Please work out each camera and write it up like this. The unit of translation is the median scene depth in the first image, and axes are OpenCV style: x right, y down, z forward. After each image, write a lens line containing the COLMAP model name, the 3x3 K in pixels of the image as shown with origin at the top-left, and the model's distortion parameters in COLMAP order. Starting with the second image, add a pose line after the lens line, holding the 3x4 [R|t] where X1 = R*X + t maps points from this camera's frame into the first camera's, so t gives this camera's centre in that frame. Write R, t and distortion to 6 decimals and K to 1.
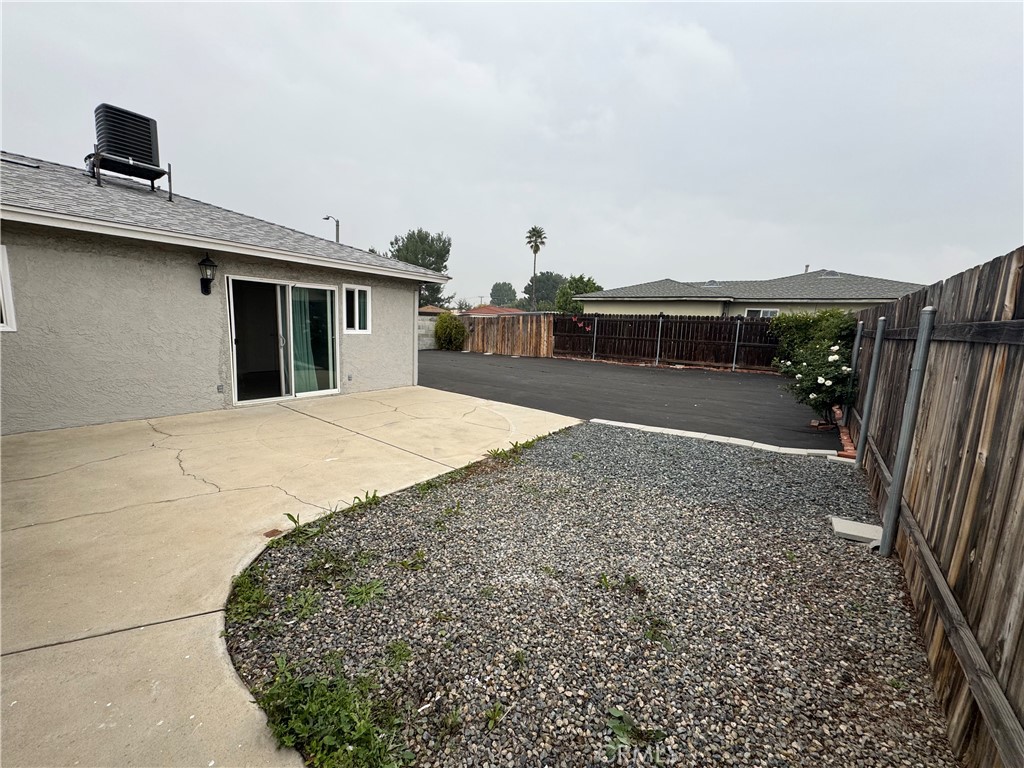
lens RADIAL K [[409.0, 0, 511.3], [0, 409.0, 387.7], [0, 0, 1]] dist [-0.008661, 0.002062]
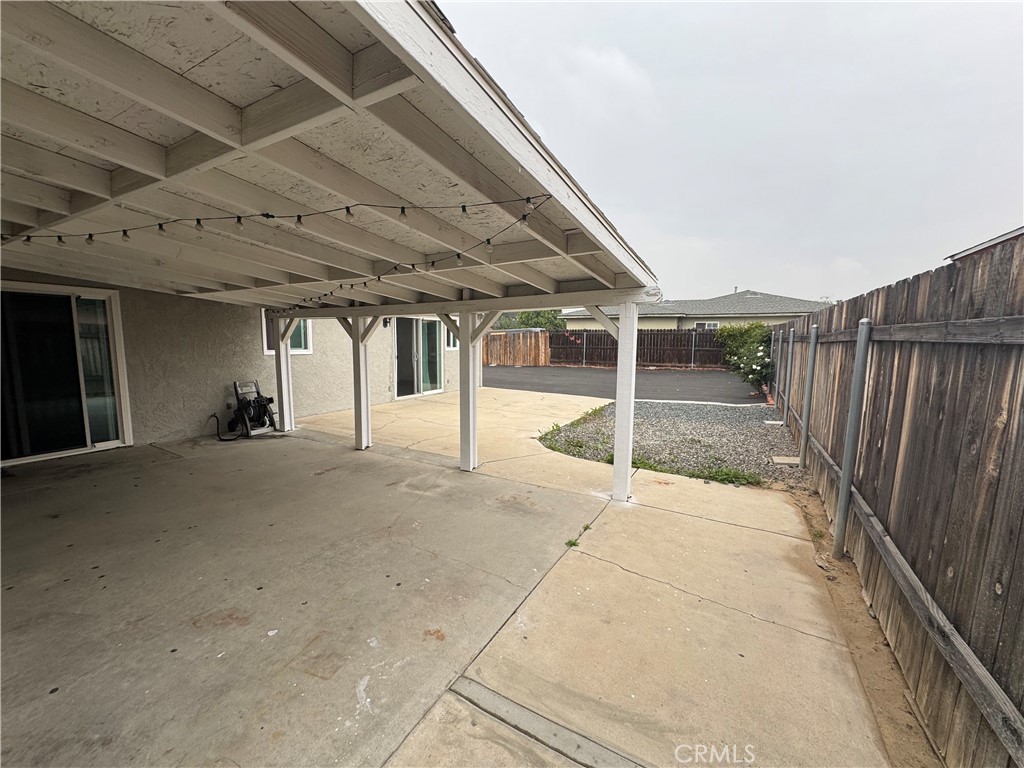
lens RADIAL K [[409.0, 0, 511.5], [0, 409.0, 388.0], [0, 0, 1]] dist [-0.008661, 0.002062]
pose [[0.991681, -0.045731, 0.120319, -0.296848], [0.049788, 0.998281, -0.030930, 0.046324], [-0.118698, 0.036664, 0.992253, -0.370410]]
